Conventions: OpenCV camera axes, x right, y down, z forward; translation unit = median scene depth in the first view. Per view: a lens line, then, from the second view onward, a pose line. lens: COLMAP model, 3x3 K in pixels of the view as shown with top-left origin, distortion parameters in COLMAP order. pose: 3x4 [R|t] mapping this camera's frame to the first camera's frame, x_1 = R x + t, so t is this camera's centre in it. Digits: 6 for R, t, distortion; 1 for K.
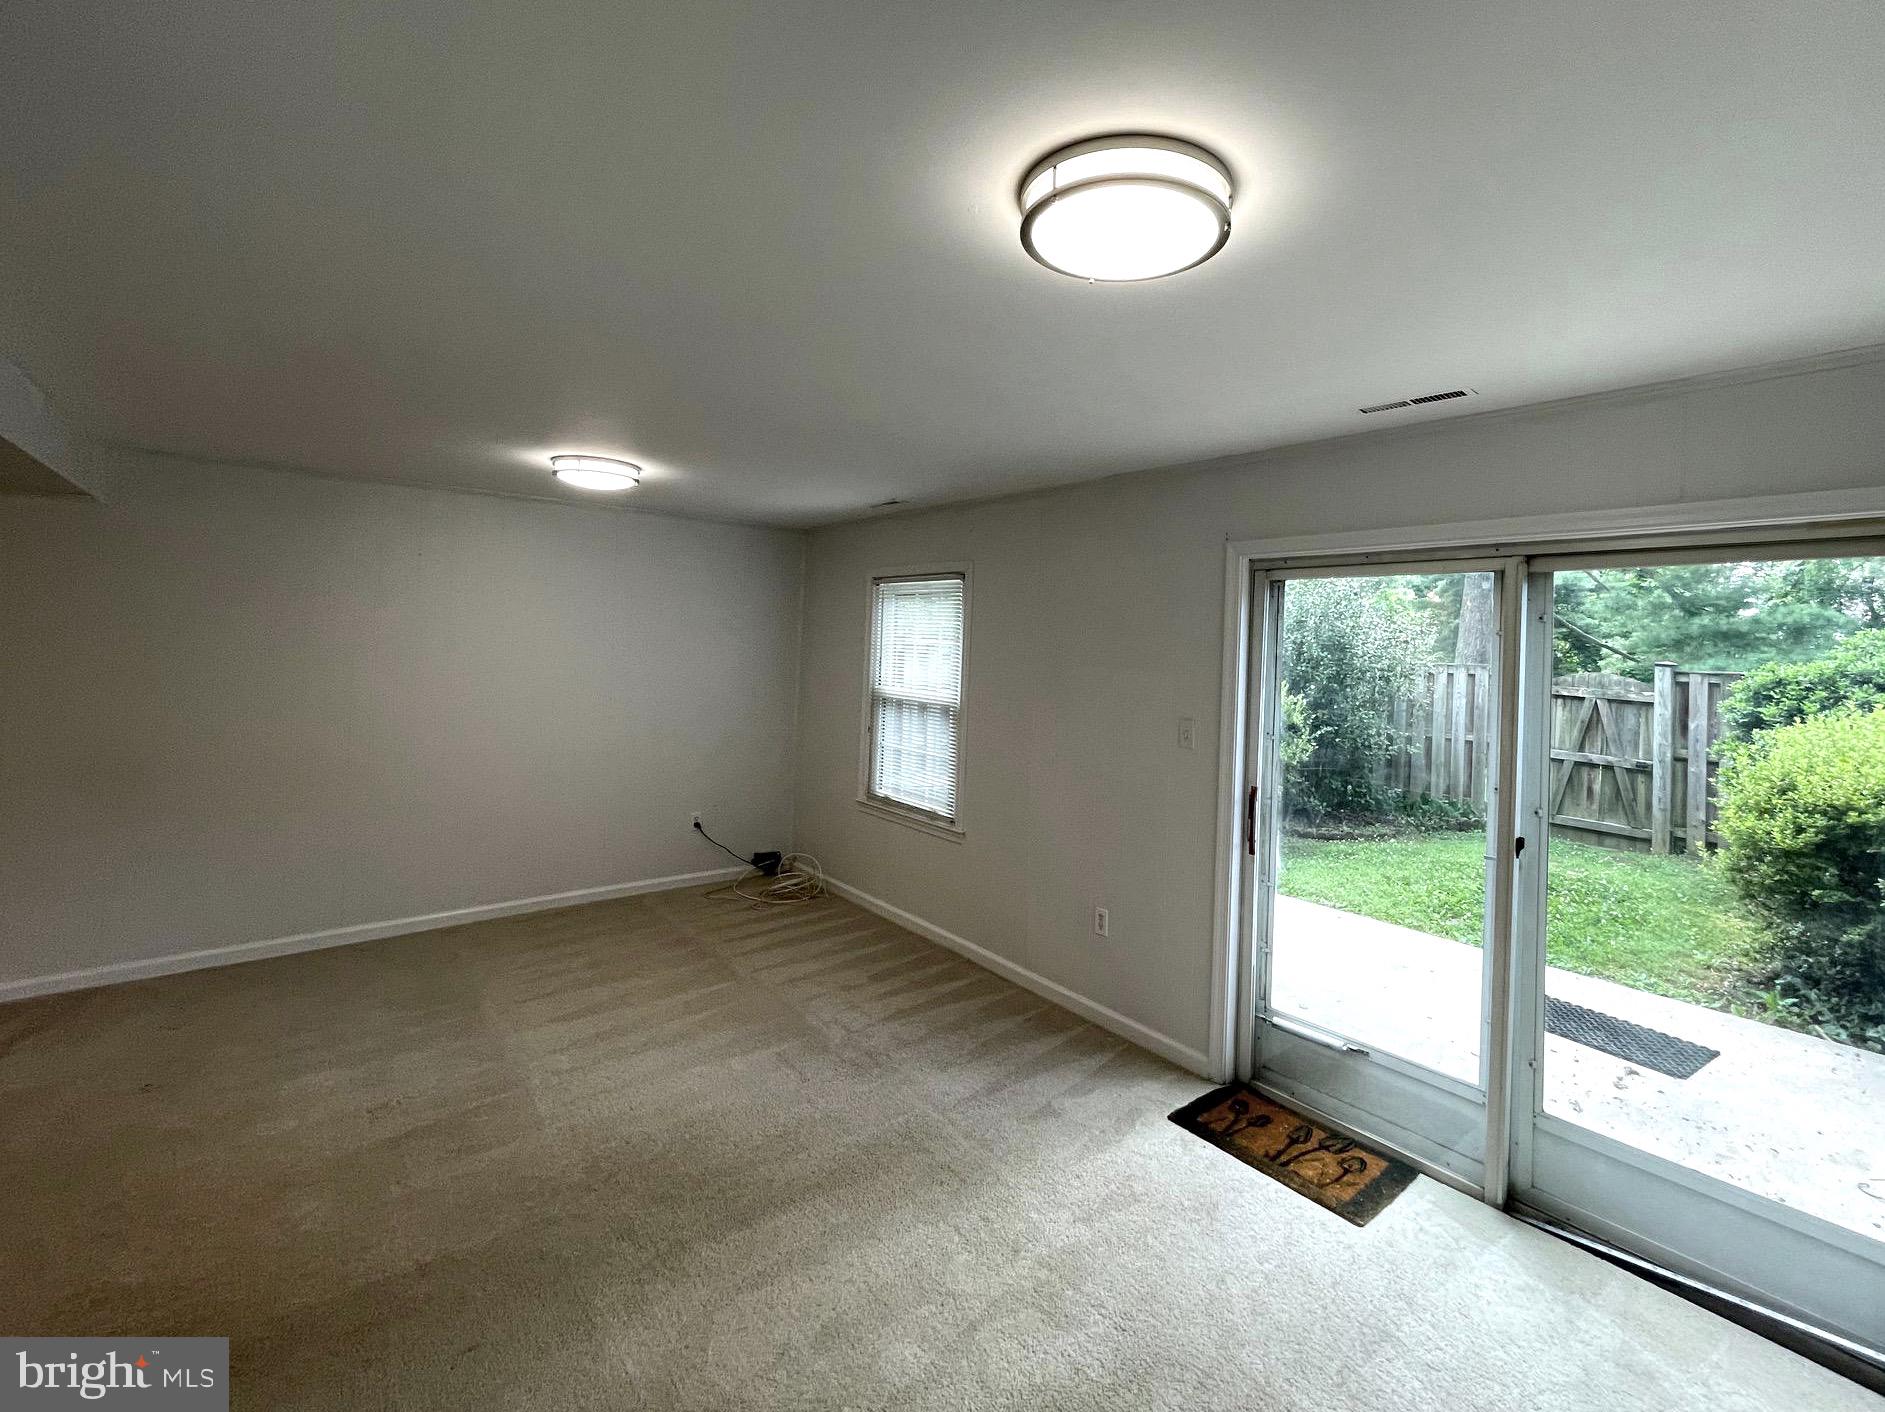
lens RADIAL K [[827.1, 0, 1018.8], [0, 827.1, 634.2], [0, 0, 1]] dist [-0.001059, 0.001345]
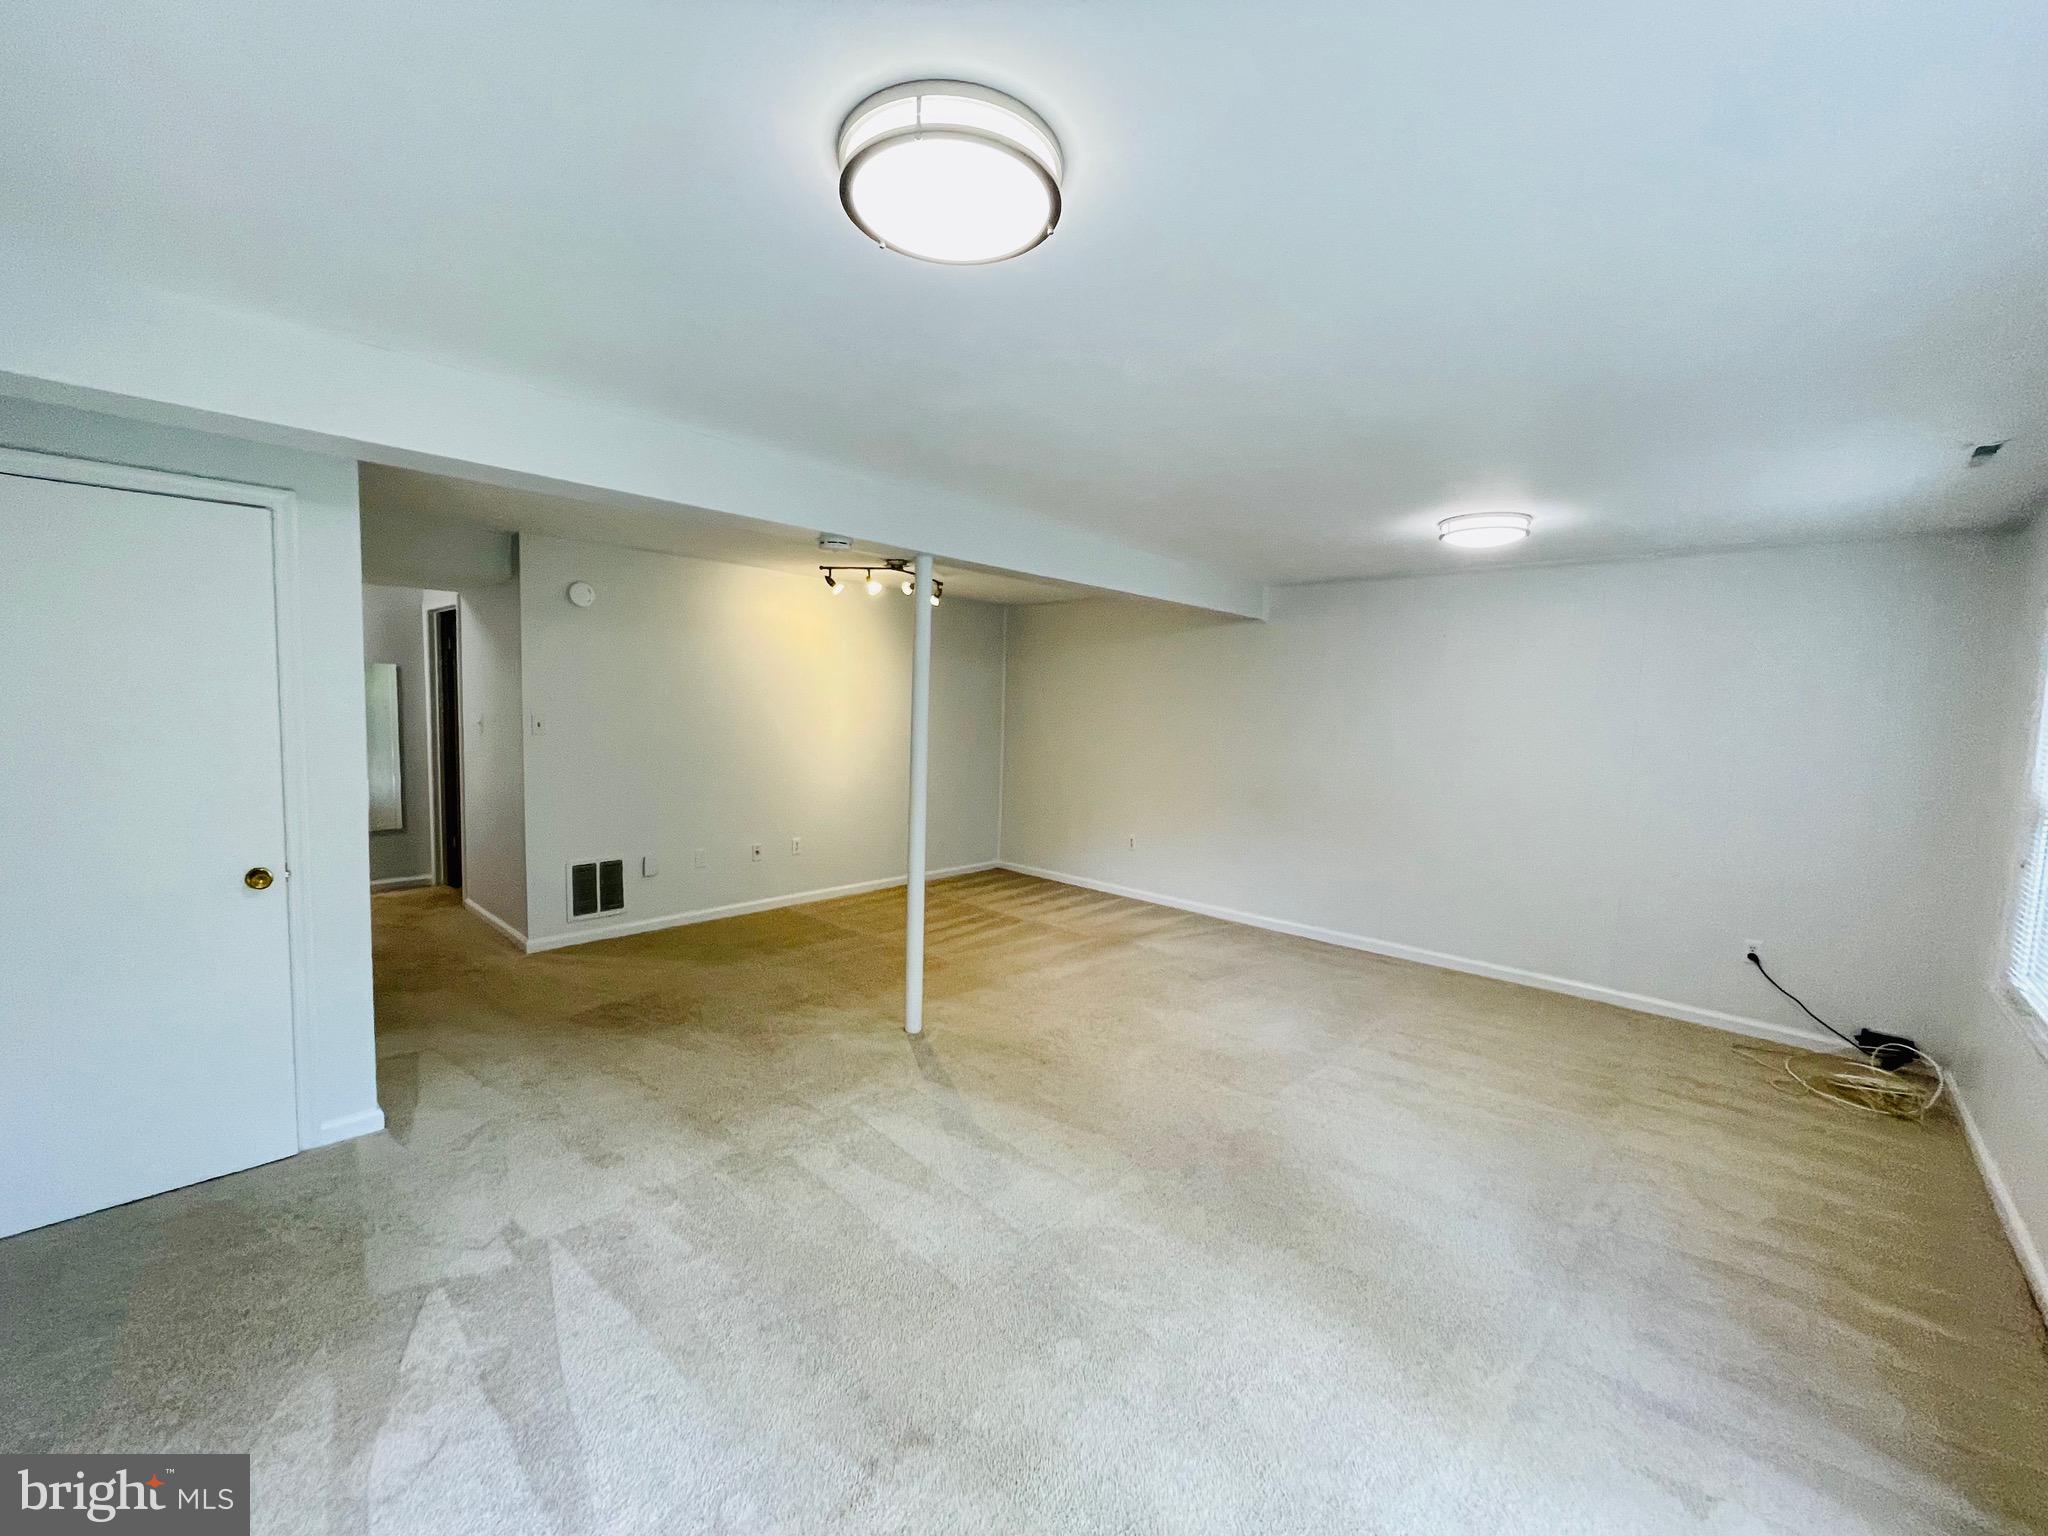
lens RADIAL K [[823.6, 0, 1027.4], [0, 823.6, 767.8], [0, 0, 1]] dist [-0.004937, -0.000547]
pose [[0.099391, 0.051641, -0.993708, 0.318947], [-0.013441, 0.998631, 0.050552, 0.032354], [0.994958, 0.008332, 0.099949, 0.296537]]
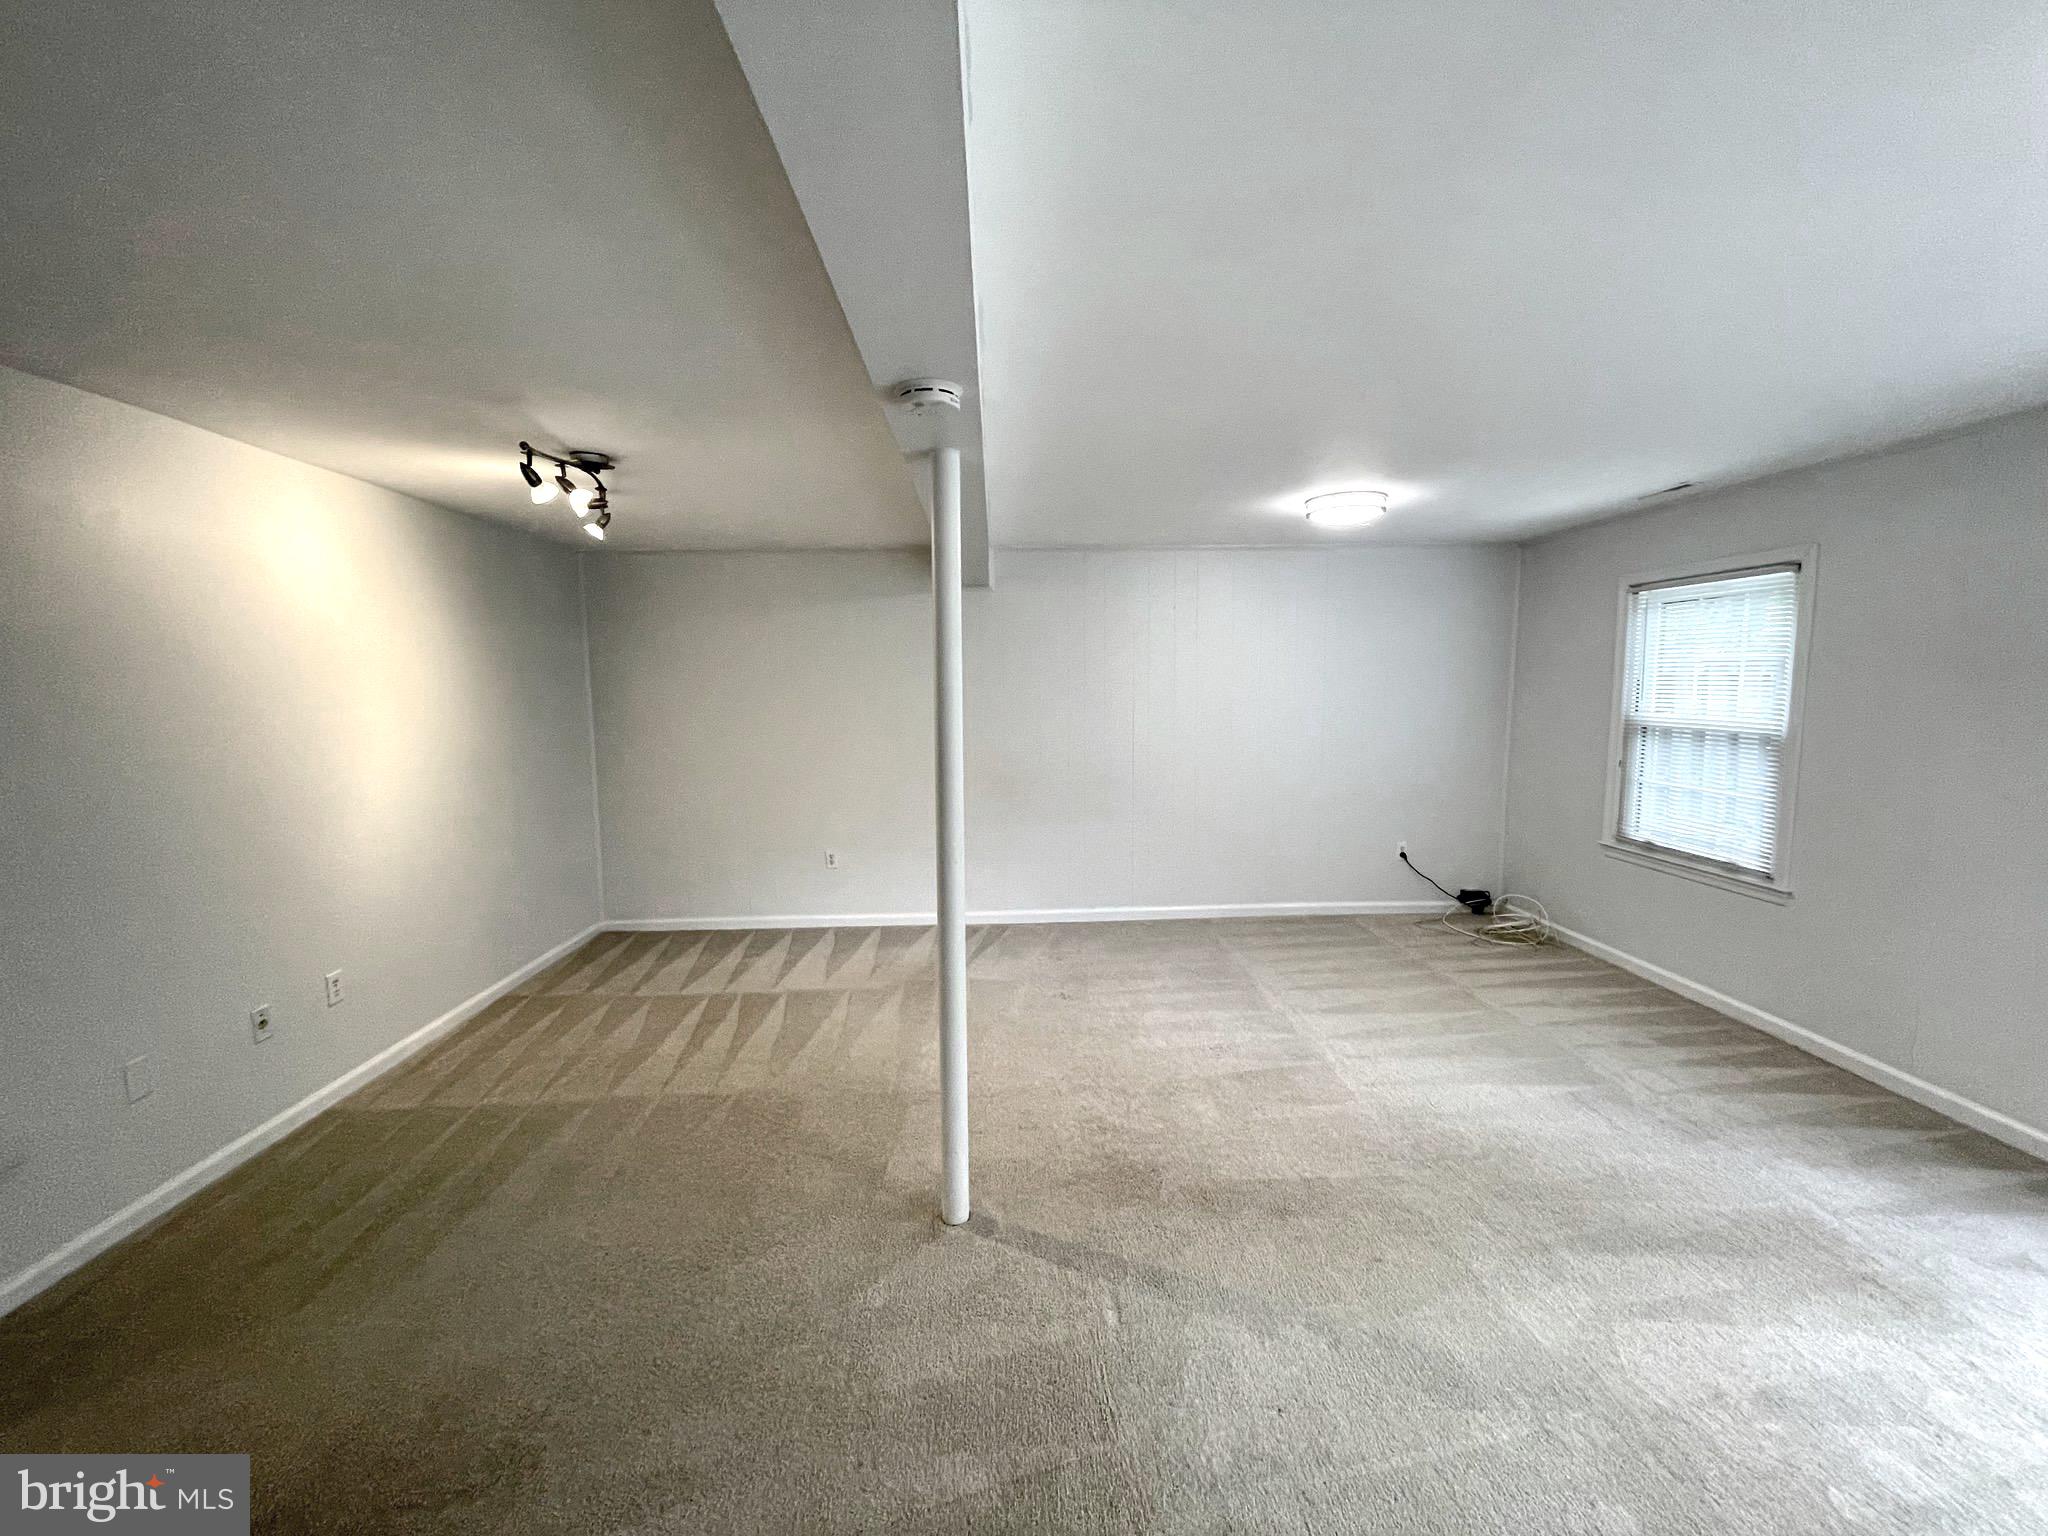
lens RADIAL K [[823.6, 0, 1020.7], [0, 823.6, 765.8], [0, 0, 1]] dist [-0.004937, -0.000547]
pose [[0.770516, 0.021811, -0.637048, -0.126653], [0.046288, 0.994861, 0.090047, 0.011843], [0.635738, -0.098871, 0.765547, -0.060951]]
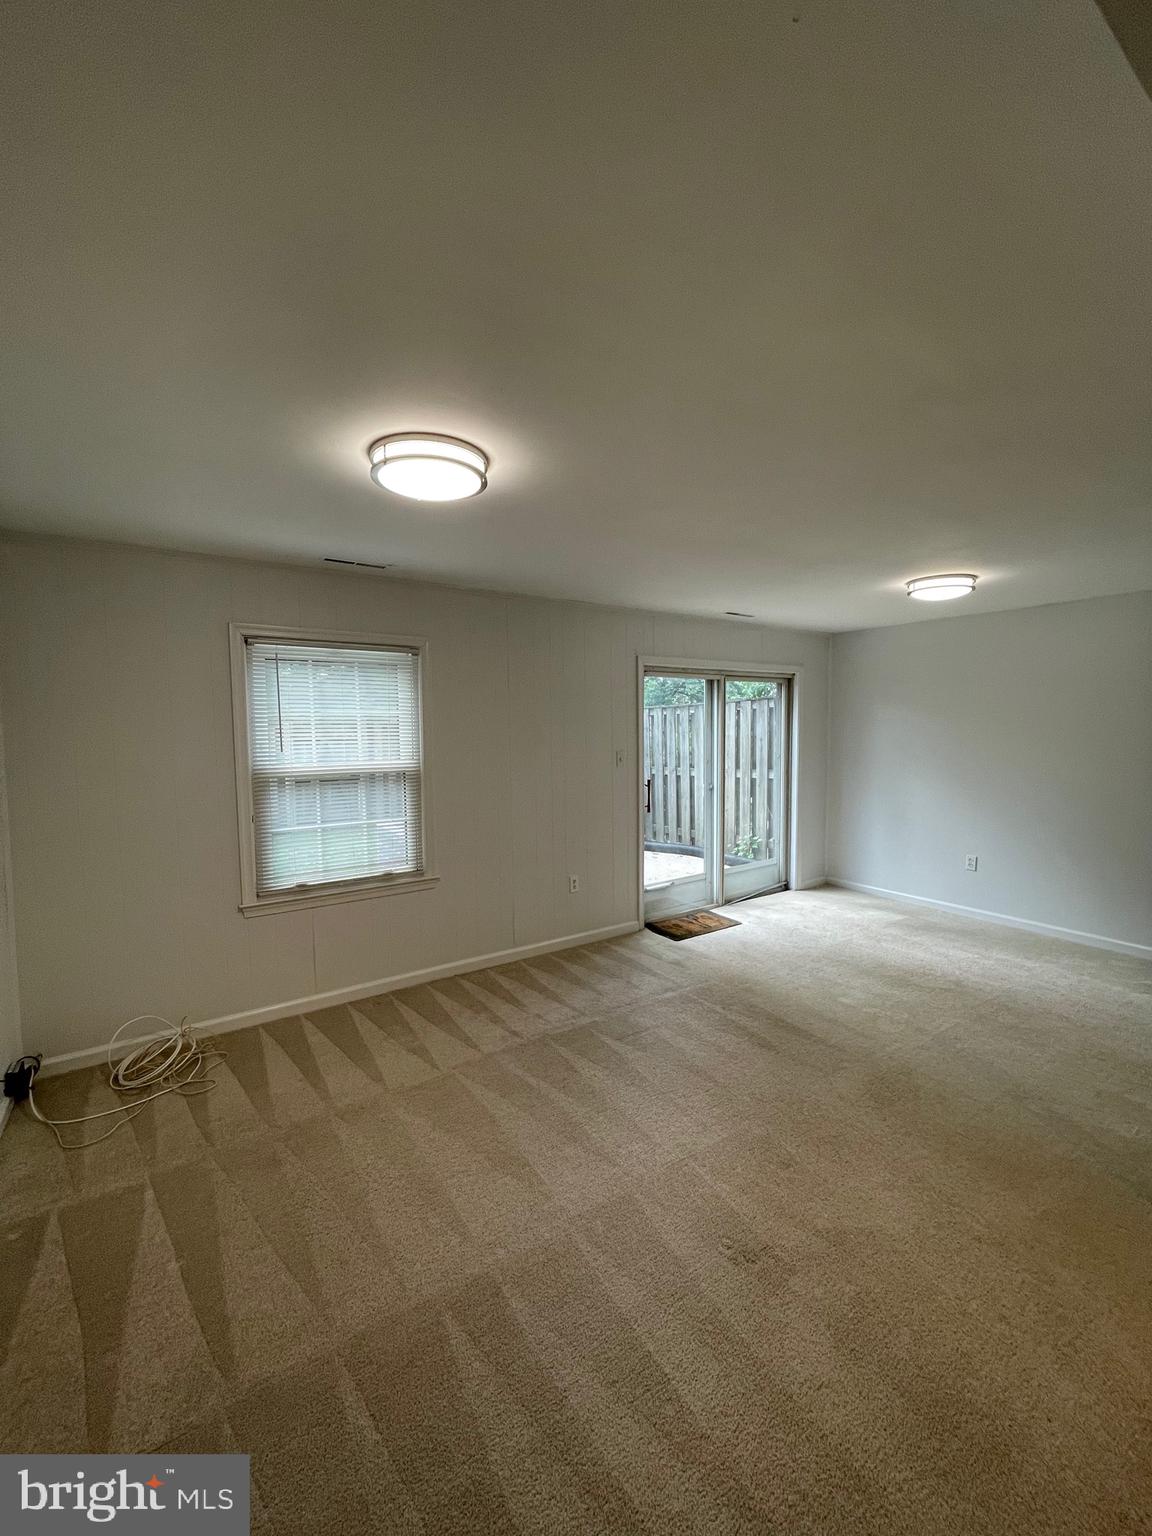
lens RADIAL K [[617.7, 0, 563.9], [0, 617.7, 771.1], [0, 0, 1]] dist [-0.004937, -0.000547]
pose [[0.145761, -0.101651, 0.984084, -0.806236], [0.006769, 0.994787, 0.101754, 0.005709], [-0.989297, -0.008171, 0.145689, 0.644949]]
